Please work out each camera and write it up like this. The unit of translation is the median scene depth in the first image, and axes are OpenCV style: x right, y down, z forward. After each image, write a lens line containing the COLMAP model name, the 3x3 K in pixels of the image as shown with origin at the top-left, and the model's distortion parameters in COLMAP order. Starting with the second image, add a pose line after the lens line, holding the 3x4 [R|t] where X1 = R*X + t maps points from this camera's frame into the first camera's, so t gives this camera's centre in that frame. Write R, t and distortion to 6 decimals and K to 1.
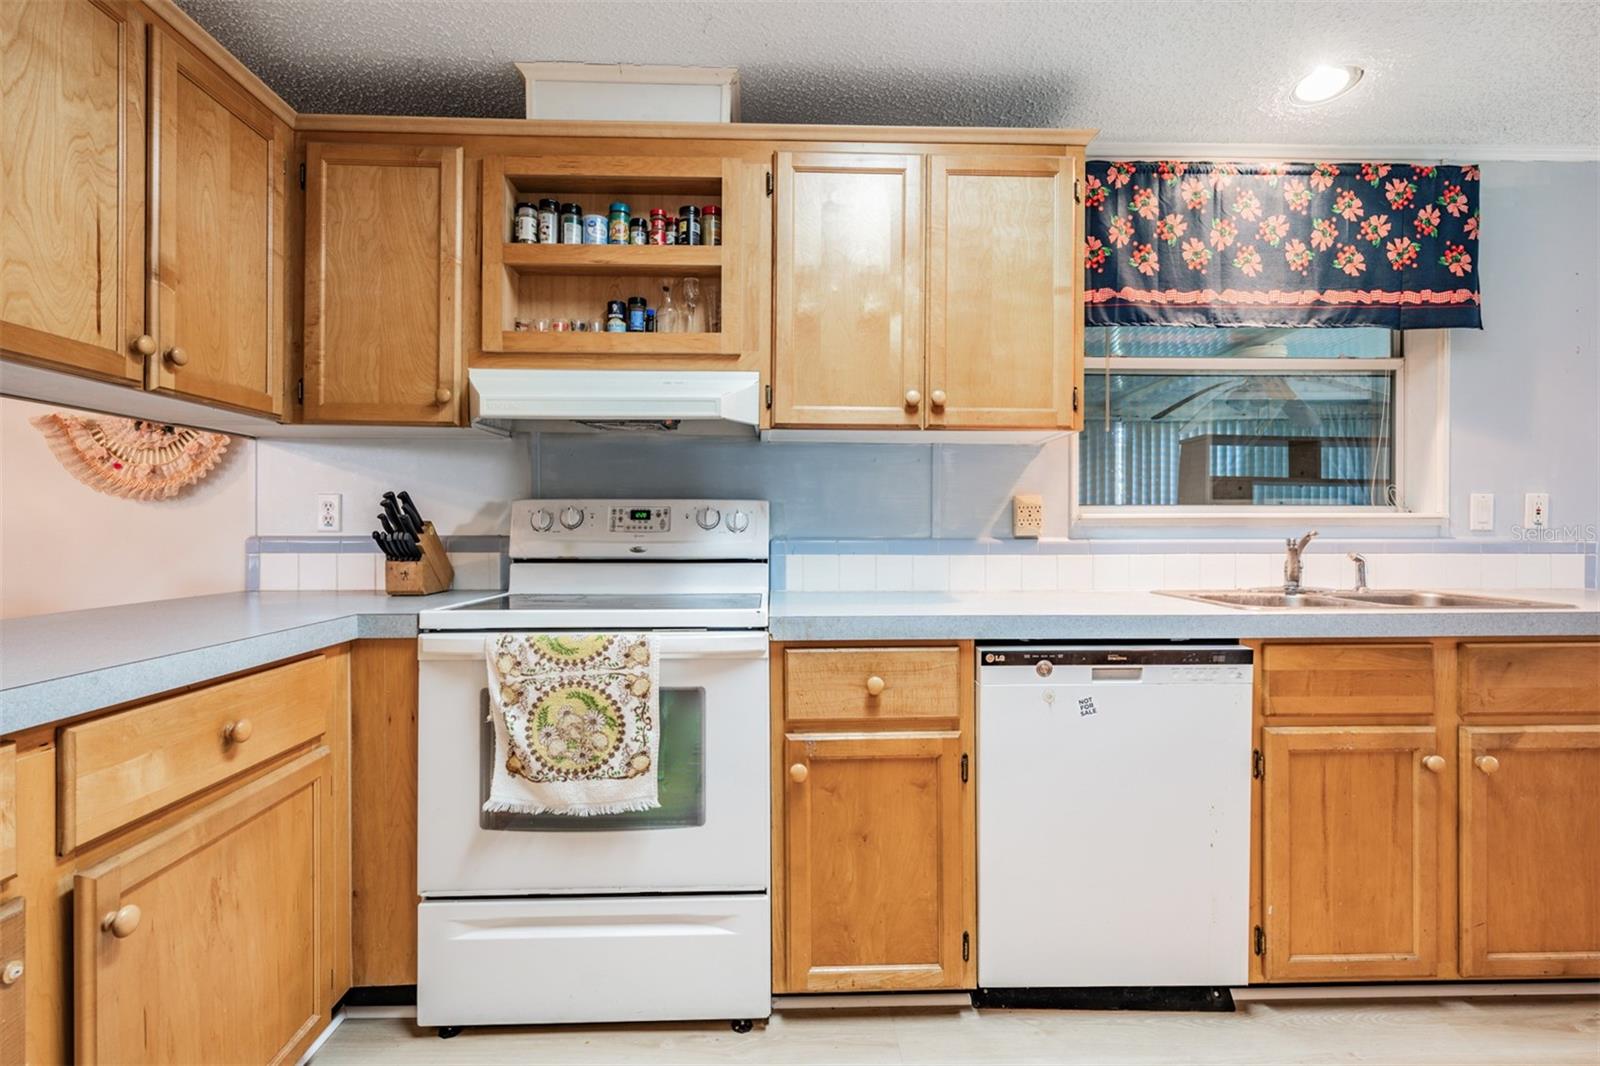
lens RADIAL K [[734.1, 0, 795.3], [0, 734.1, 524.3], [0, 0, 1]] dist [0.001886, 0.000215]
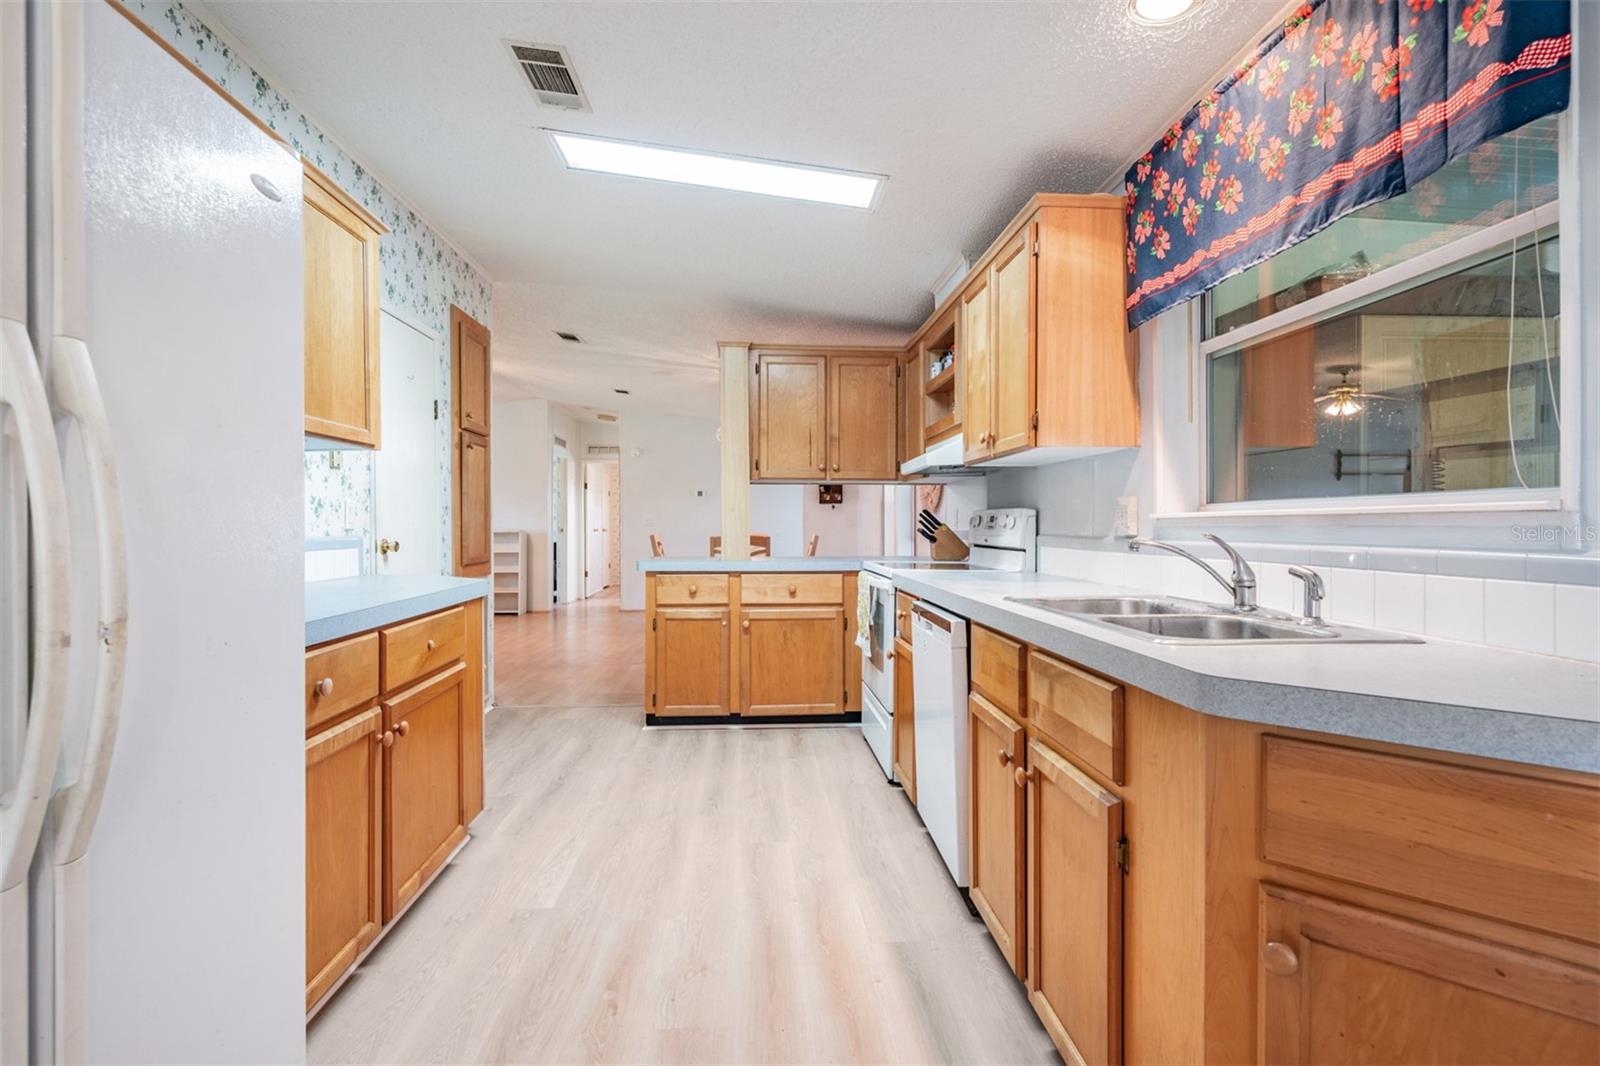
lens RADIAL K [[771.9, 0, 796.4], [0, 771.9, 504.3], [0, 0, 1]] dist [0.002225, -0.000296]
pose [[0.025750, -0.027052, -0.999302, 1.438734], [0.004304, 0.999628, -0.026950, -0.001156], [0.999659, -0.003607, 0.025857, 0.504081]]
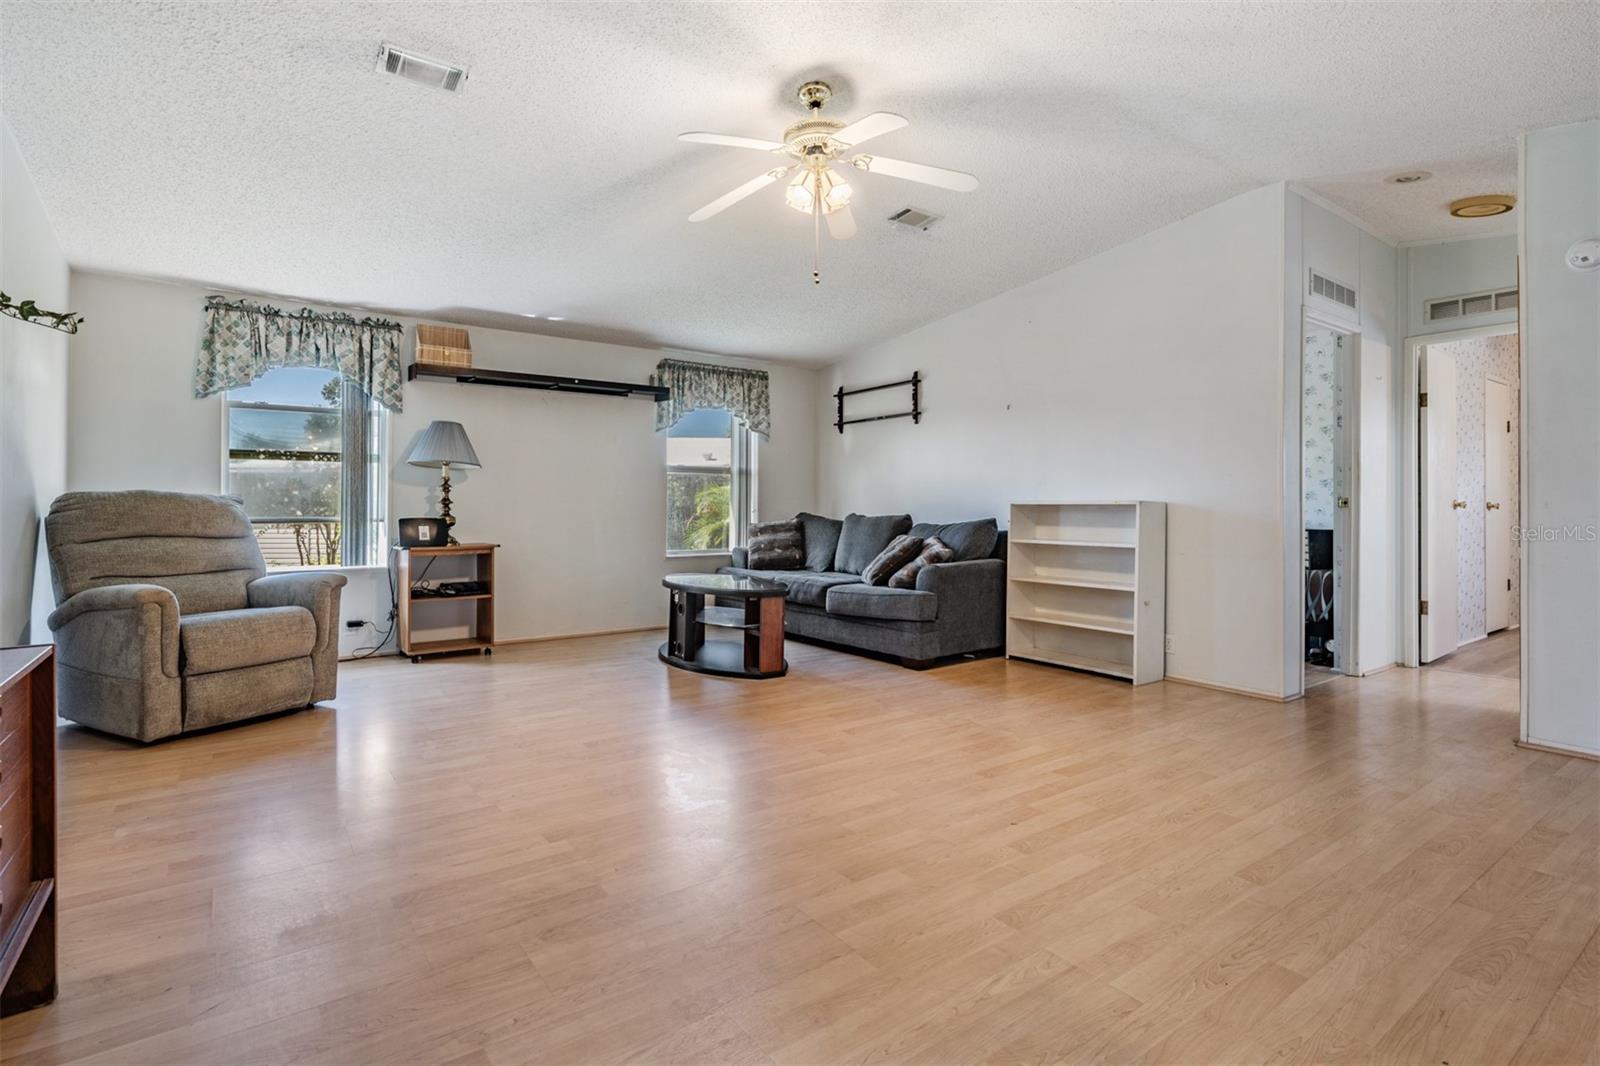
lens RADIAL K [[771.9, 0, 796.4], [0, 771.9, 504.3], [0, 0, 1]] dist [0.002225, -0.000296]
pose [[-0.831058, -0.007280, -0.556139, -1.046439], [-0.006291, 0.999973, -0.003689, 0.047116], [0.556151, 0.000433, -0.831081, 0.066780]]
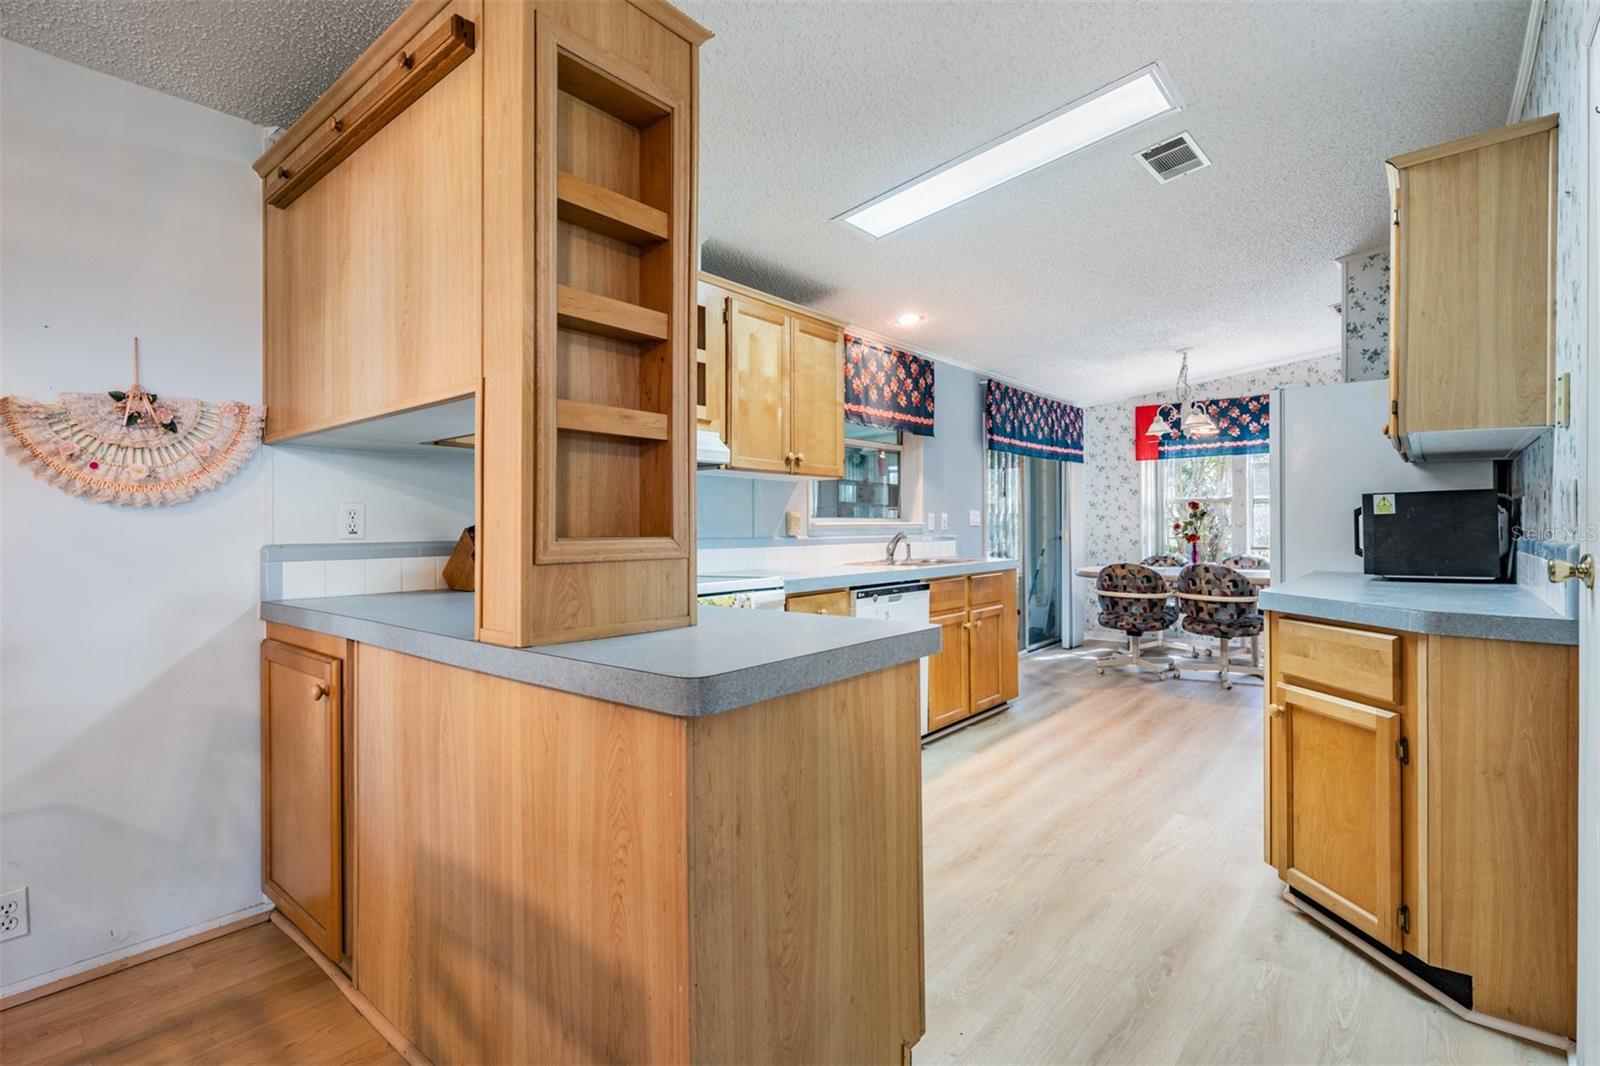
lens RADIAL K [[750.2, 0, 794.2], [0, 750.2, 524.4], [0, 0, 1]] dist [-0.000573, -0.000226]
pose [[0.671870, -0.001041, 0.740668, -0.999556], [0.007872, 0.999953, -0.005736, 0.000018], [-0.740627, 0.009684, 0.671846, -0.178685]]
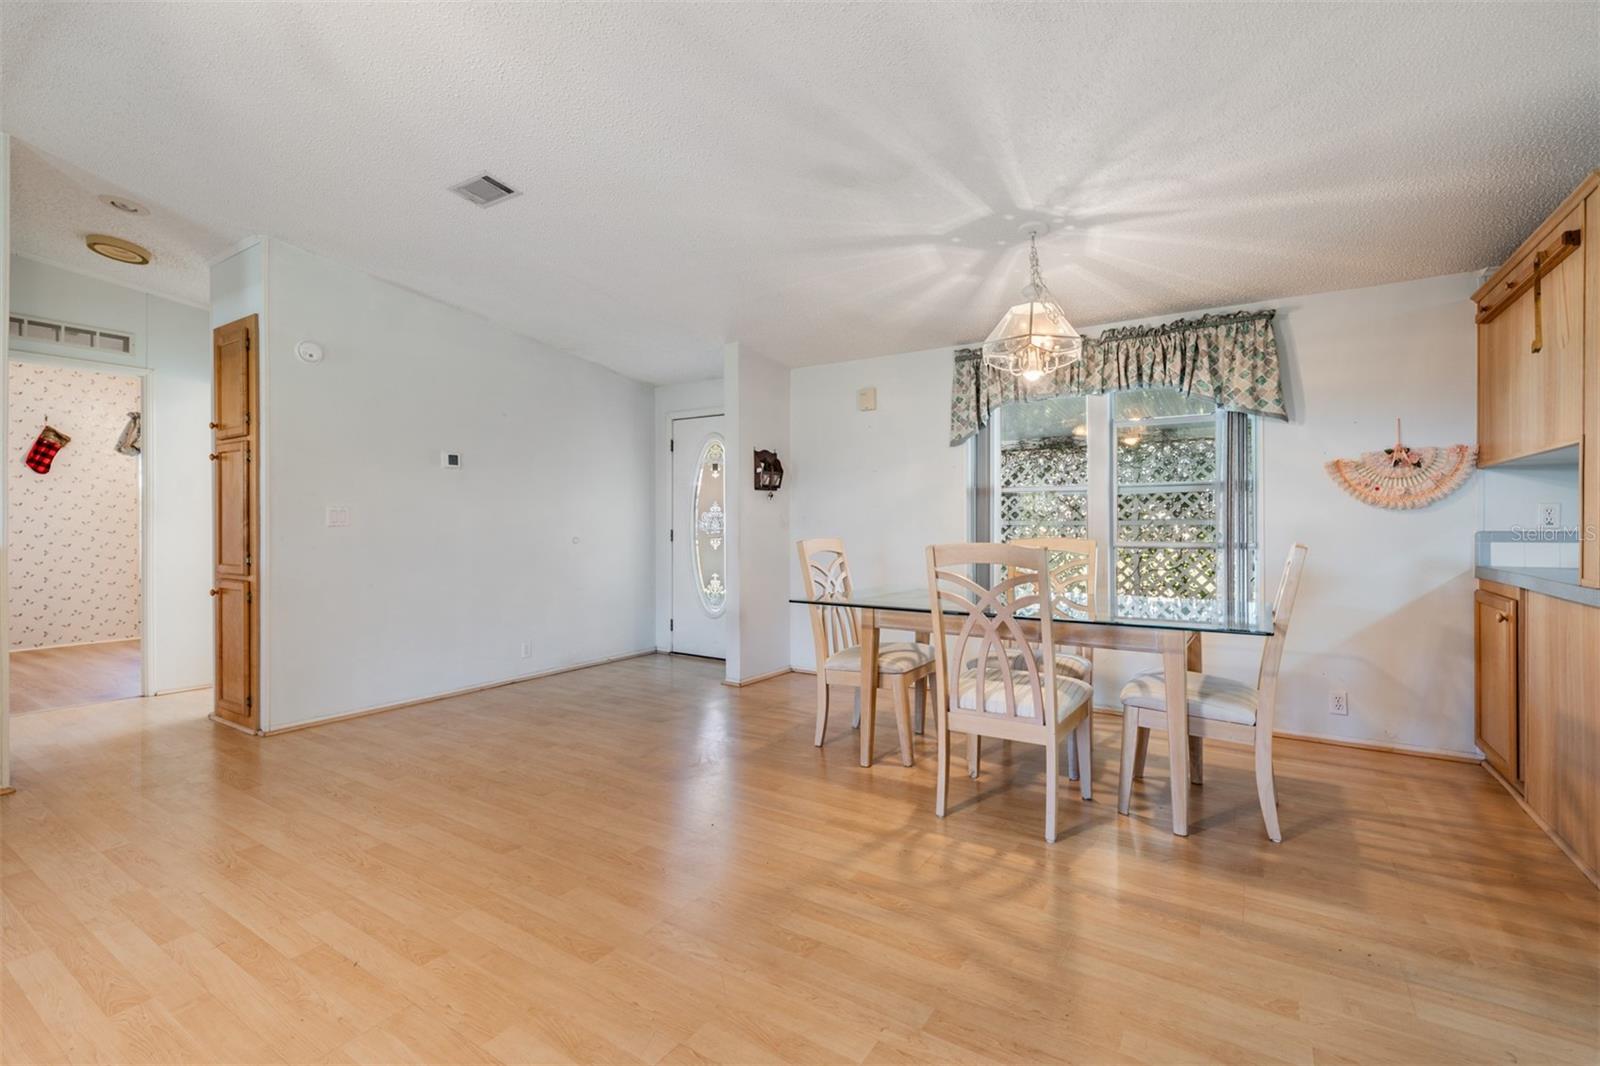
lens RADIAL K [[710.9, 0, 792.5], [0, 710.9, 524.0], [0, 0, 1]] dist [-0.001245, 0.000117]
pose [[0.815971, -0.001616, -0.578091, -1.051071], [0.001248, 0.999999, -0.001034, 0.000414], [0.578092, 0.000123, 0.815972, -1.056688]]
